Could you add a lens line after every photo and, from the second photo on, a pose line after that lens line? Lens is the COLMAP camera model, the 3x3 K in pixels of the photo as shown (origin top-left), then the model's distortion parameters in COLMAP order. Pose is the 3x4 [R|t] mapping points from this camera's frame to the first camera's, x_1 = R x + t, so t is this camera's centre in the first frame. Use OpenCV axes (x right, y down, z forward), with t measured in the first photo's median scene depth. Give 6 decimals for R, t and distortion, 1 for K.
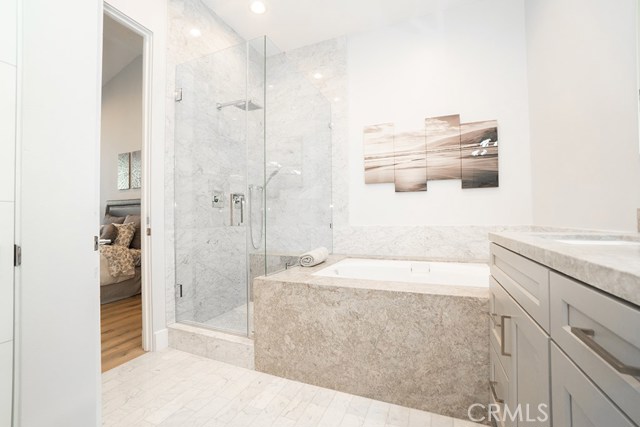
lens RADIAL K [[281.1, 0, 303.0], [0, 281.1, 213.2], [0, 0, 1]] dist [-0.059501, 0.018741]
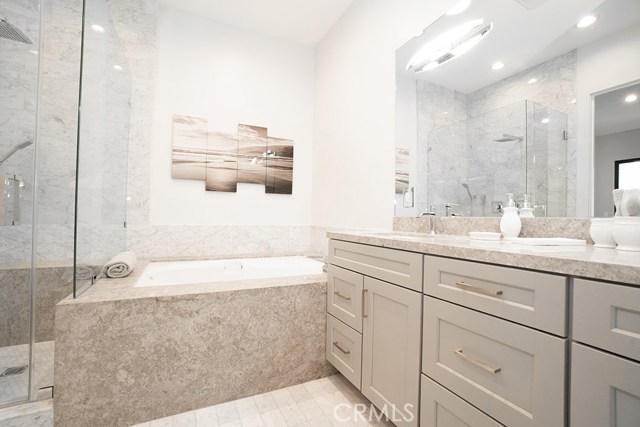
lens RADIAL K [[281.1, 0, 321.3], [0, 281.1, 213.5], [0, 0, 1]] dist [-0.059501, 0.018741]
pose [[0.645709, 0.031716, 0.762925, -0.284766], [-0.038344, 0.999223, -0.009086, -0.003378], [-0.762620, -0.023387, 0.646423, 0.115658]]
